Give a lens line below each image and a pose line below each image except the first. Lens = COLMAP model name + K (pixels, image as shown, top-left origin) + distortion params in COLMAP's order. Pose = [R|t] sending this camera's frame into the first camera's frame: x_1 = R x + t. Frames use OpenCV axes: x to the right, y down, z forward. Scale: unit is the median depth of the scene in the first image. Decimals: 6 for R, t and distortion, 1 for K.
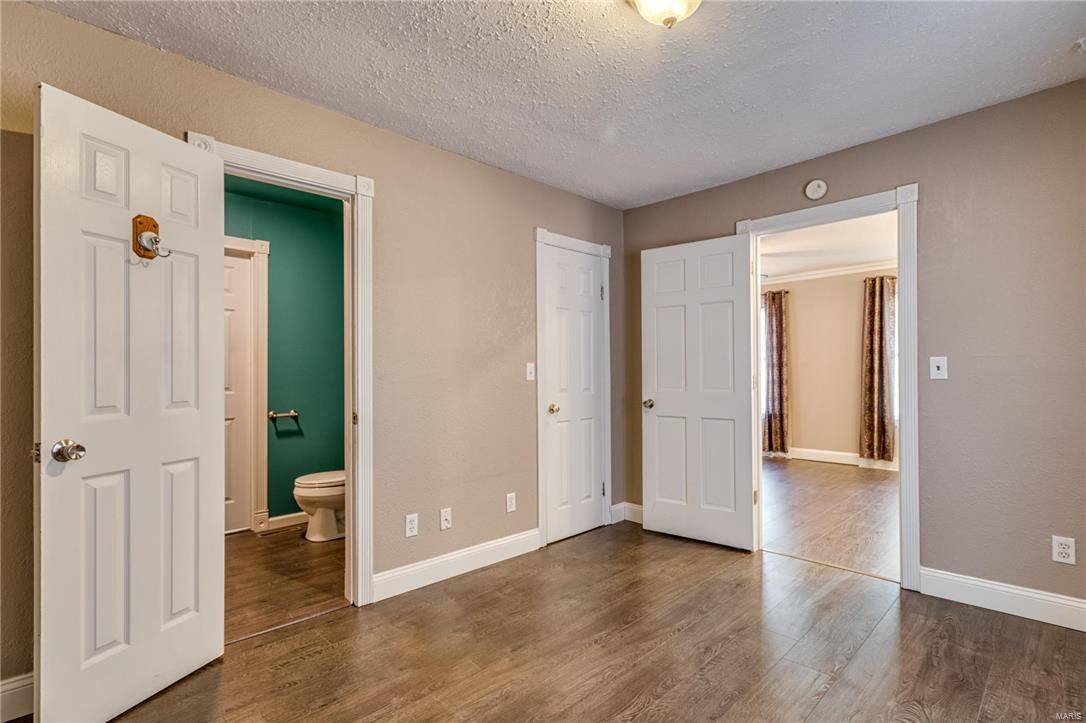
lens RADIAL K [[529.8, 0, 533.3], [0, 529.8, 359.0], [0, 0, 1]] dist [0.006437, 0.000482]
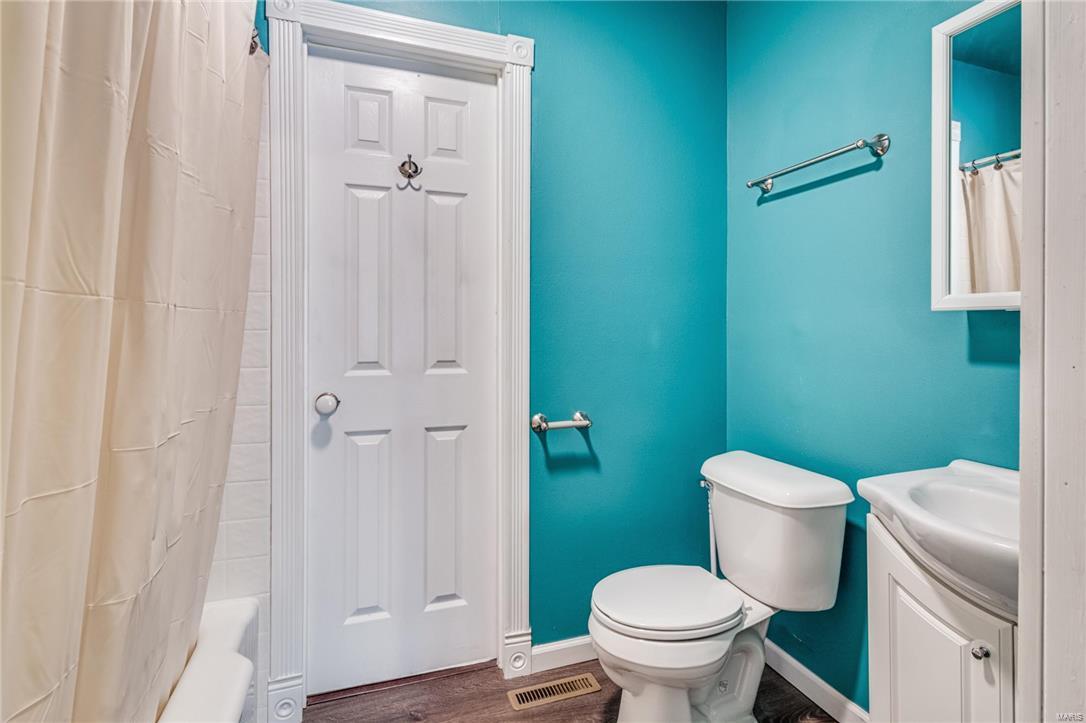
lens RADIAL K [[529.8, 0, 542.2], [0, 529.8, 356.4], [0, 0, 1]] dist [0.006437, 0.000482]
pose [[0.900380, 0.012046, -0.434937, -0.290508], [-0.000946, 0.999669, 0.025729, 0.037284], [0.435103, -0.022754, 0.900093, 0.589845]]
